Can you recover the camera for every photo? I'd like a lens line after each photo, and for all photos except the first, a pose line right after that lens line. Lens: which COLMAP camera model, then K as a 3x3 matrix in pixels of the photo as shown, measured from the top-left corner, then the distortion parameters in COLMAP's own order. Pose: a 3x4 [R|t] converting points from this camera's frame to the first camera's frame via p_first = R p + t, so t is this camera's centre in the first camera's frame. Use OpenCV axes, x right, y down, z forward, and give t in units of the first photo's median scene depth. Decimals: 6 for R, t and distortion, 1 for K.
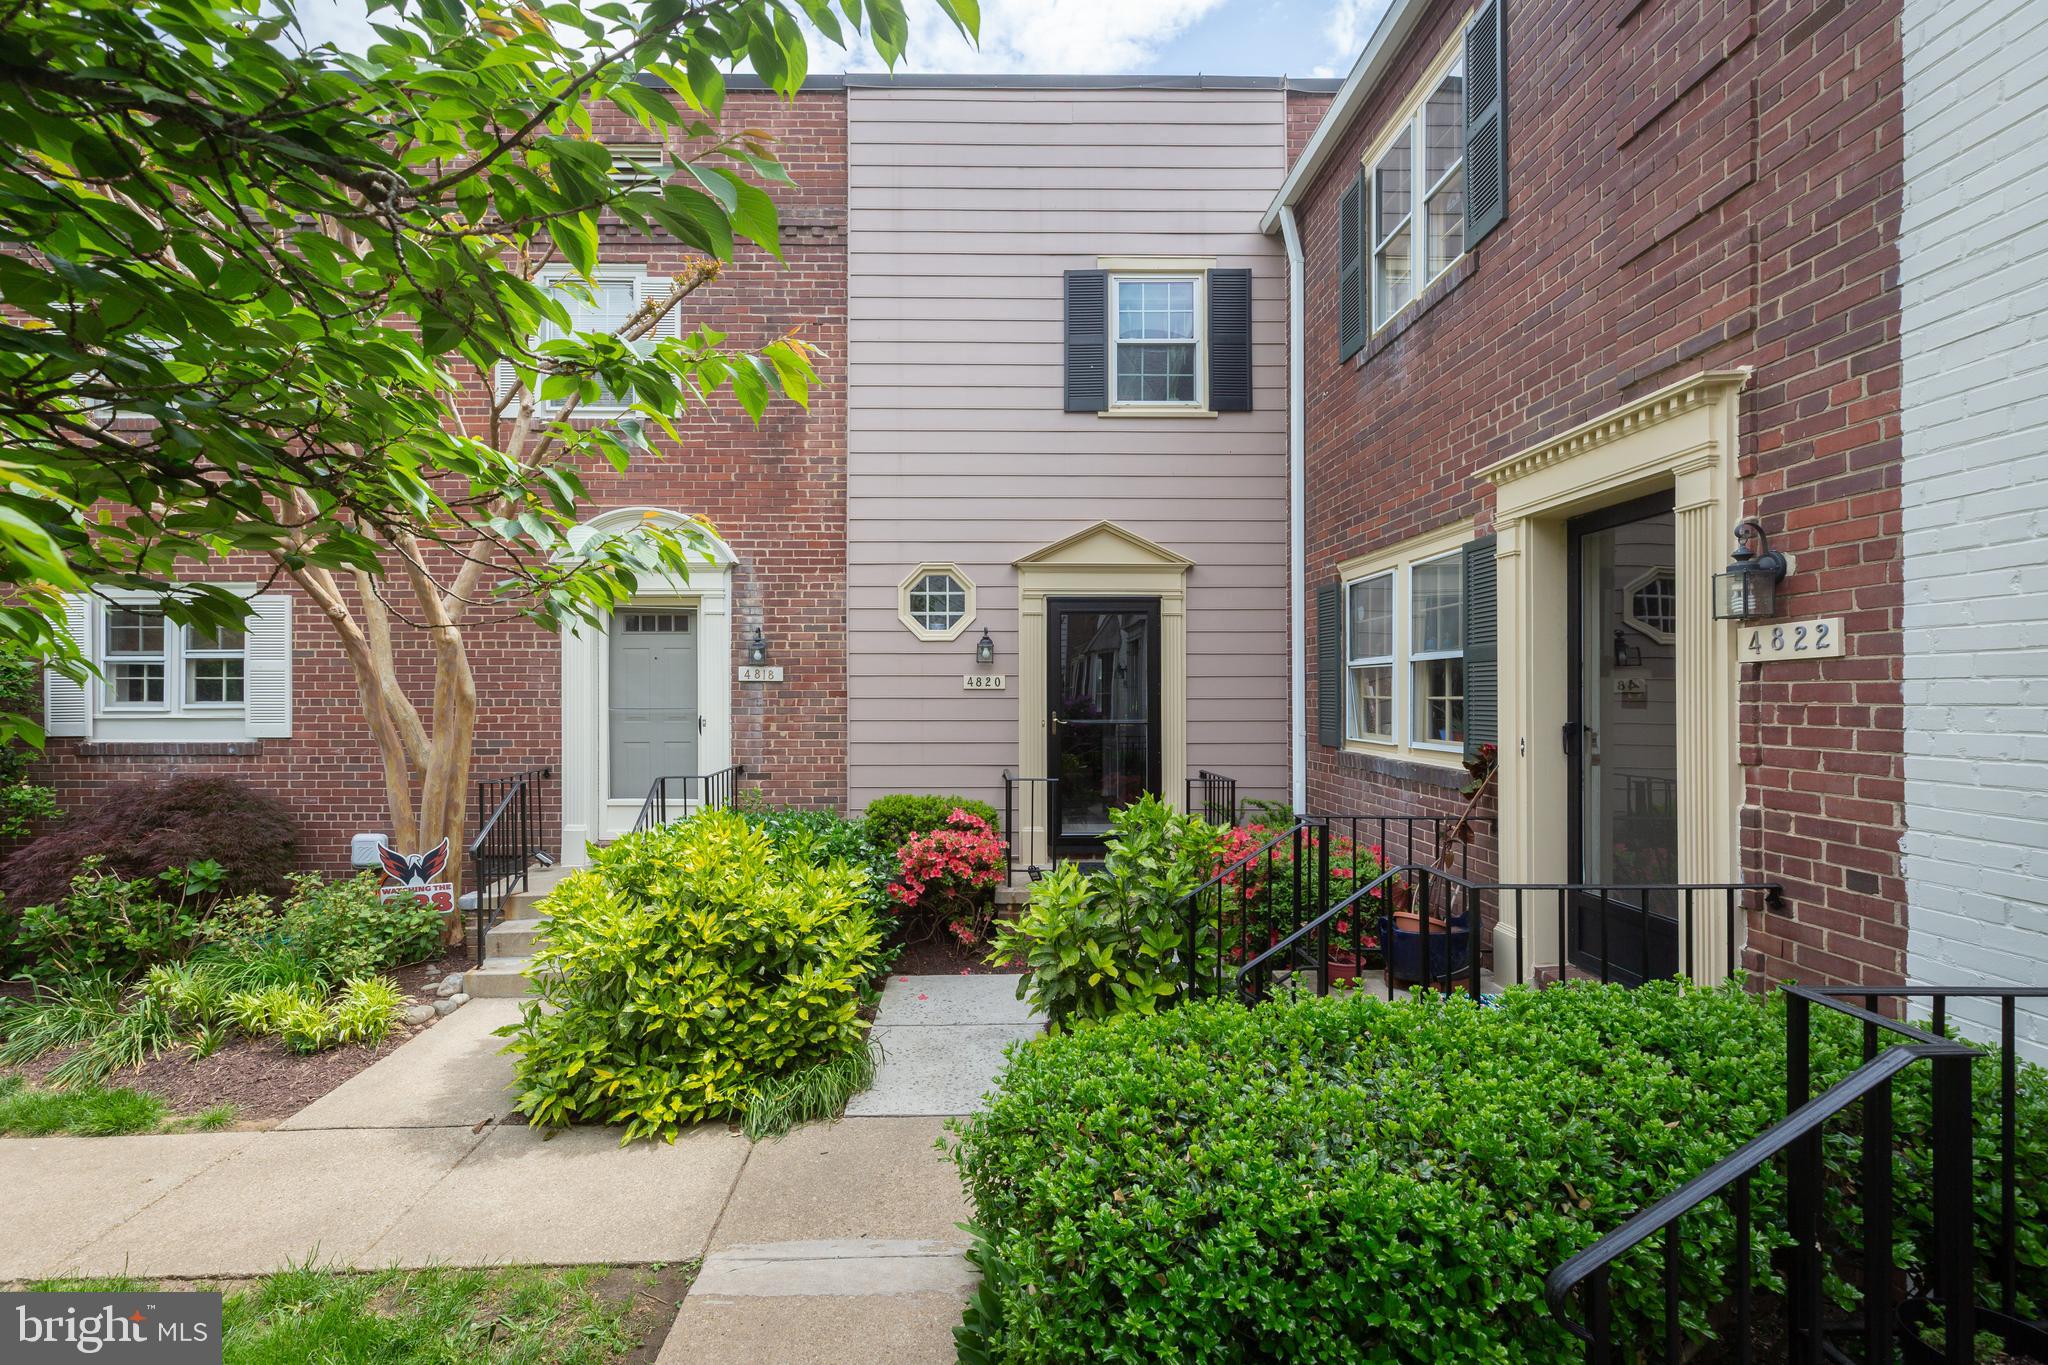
lens RADIAL K [[947.9, 0, 1020.9], [0, 947.9, 685.9], [0, 0, 1]] dist [0.006673, -0.001482]
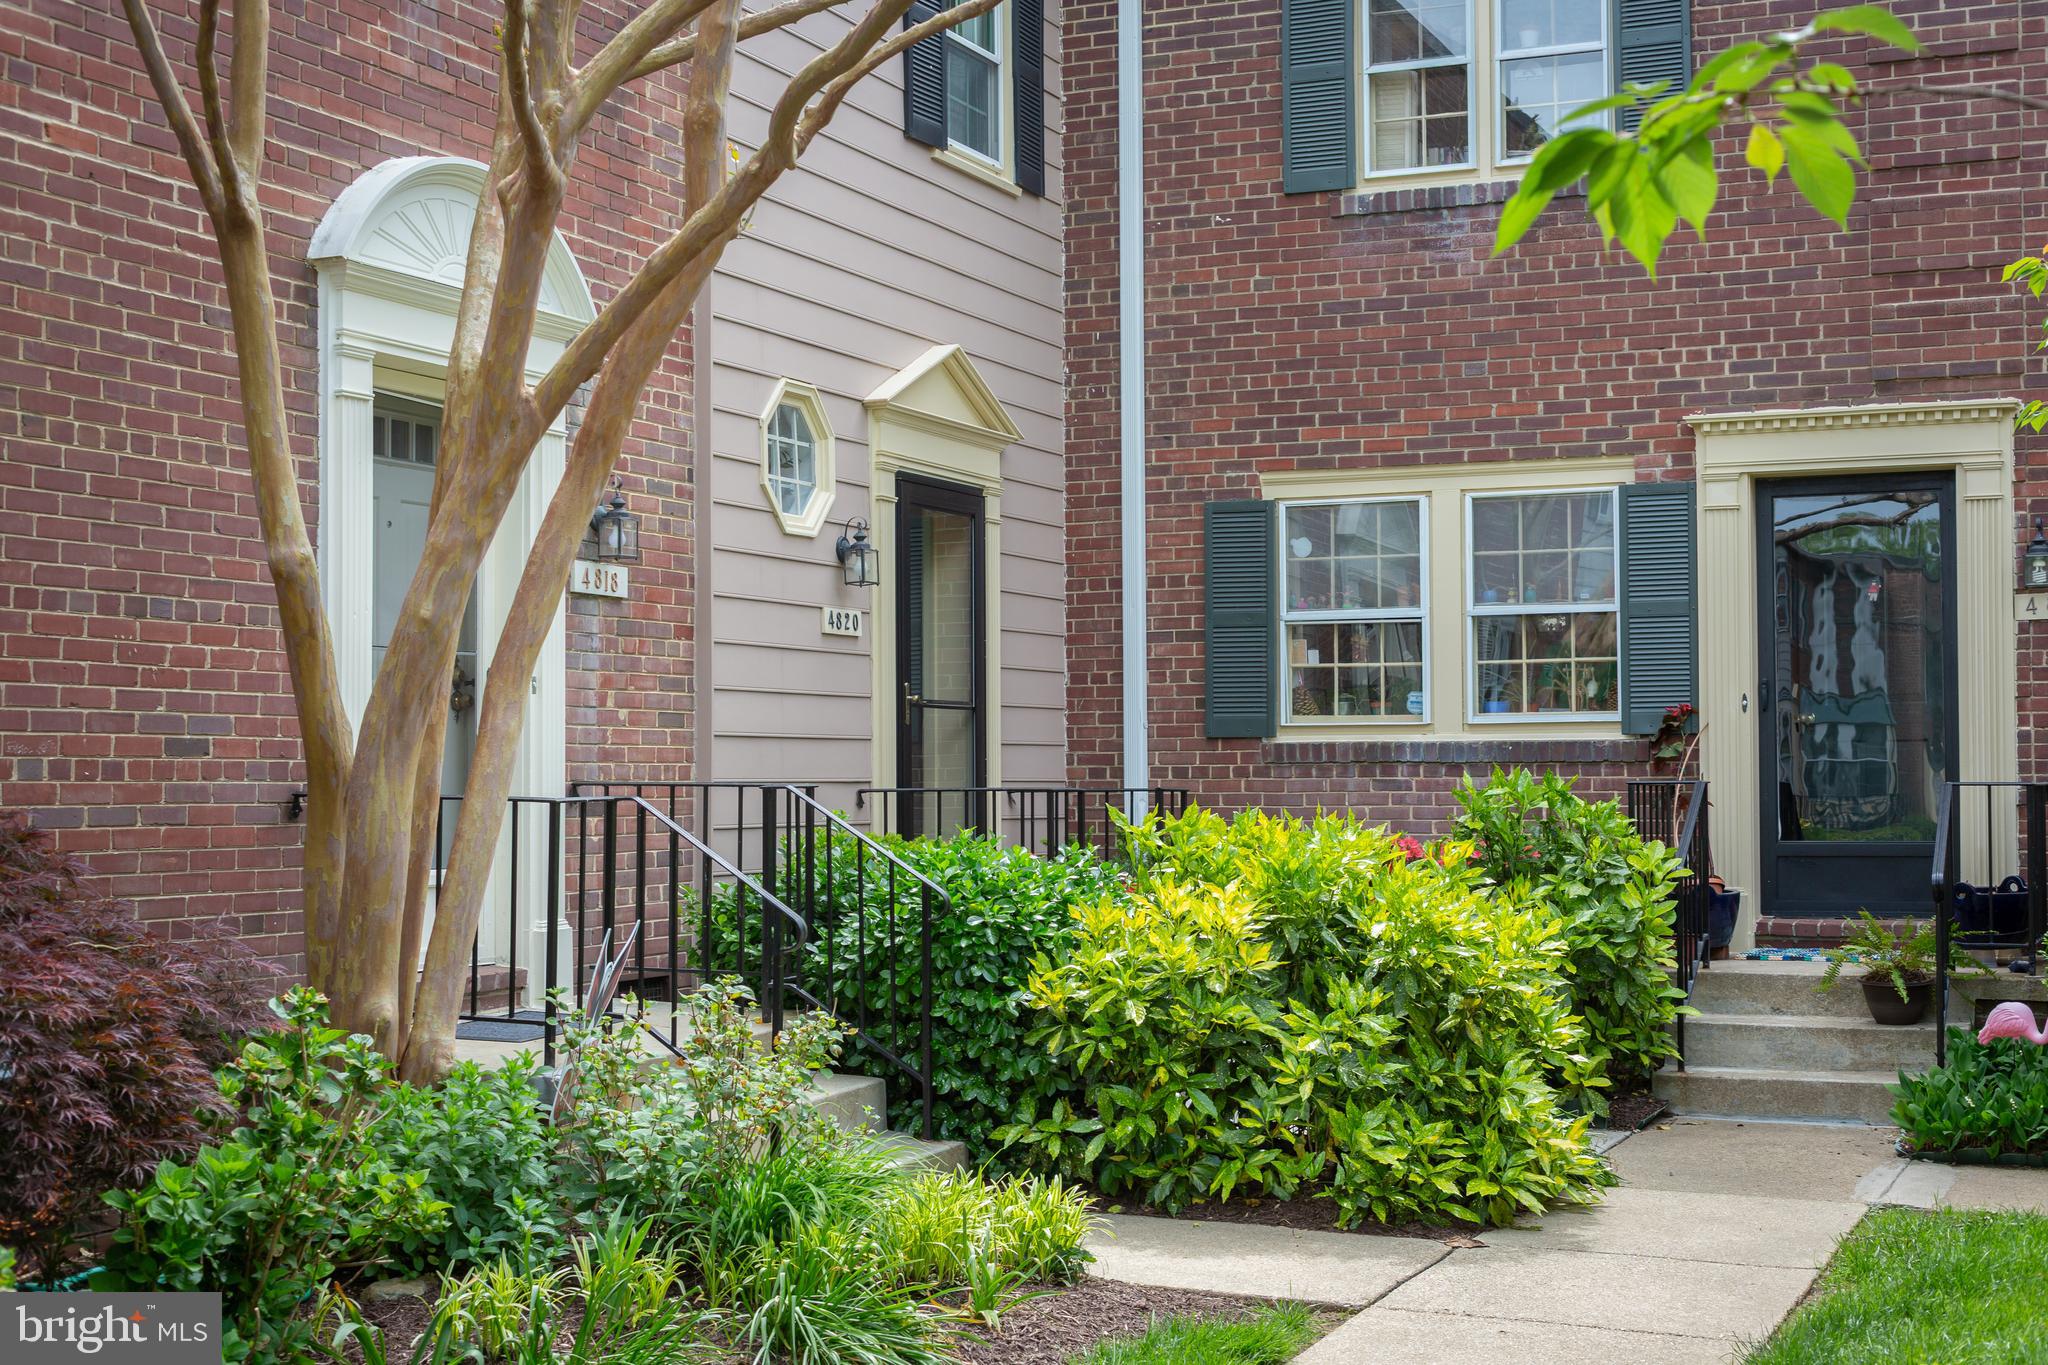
lens RADIAL K [[3062.8, 0, 1026.5], [0, 3062.8, 683.1], [0, 0, 1]] dist [0.015715, 0.000000]
pose [[0.388261, 0.028964, 0.921094, -1.674876], [-0.000835, 0.999517, -0.031078, 0.088651], [-0.921549, 0.011297, 0.388098, 0.274078]]
